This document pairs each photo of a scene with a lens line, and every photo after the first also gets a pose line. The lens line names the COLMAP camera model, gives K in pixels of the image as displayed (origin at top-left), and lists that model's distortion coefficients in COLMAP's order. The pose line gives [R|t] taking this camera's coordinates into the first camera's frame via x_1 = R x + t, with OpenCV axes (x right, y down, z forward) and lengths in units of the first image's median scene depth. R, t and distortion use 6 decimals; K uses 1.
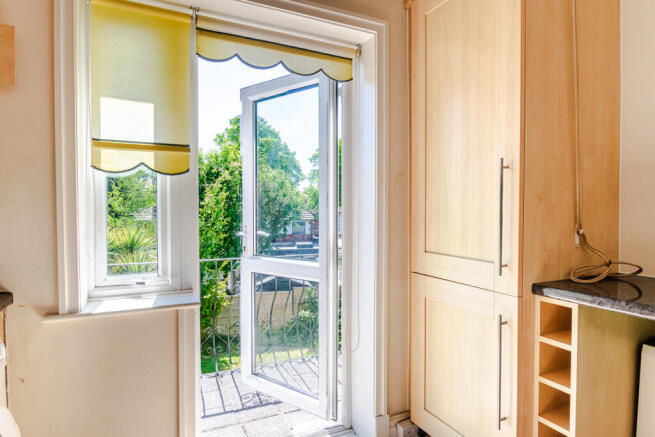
lens RADIAL K [[397.1, 0, 327.6], [0, 397.1, 216.9], [0, 0, 1]] dist [0.001829, -0.000698]
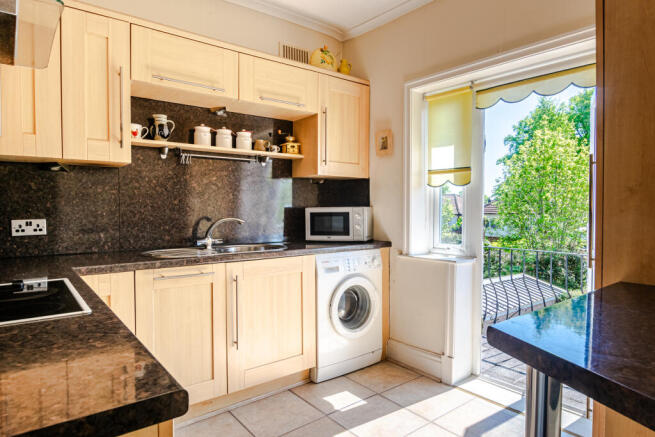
lens RADIAL K [[397.1, 0, 328.2], [0, 397.1, 217.7], [0, 0, 1]] dist [0.001829, -0.000698]
pose [[0.214283, 0.021540, -0.976534, 1.186092], [-0.021547, 0.999618, 0.017321, 0.011980], [0.976534, 0.017330, 0.214665, 0.104695]]
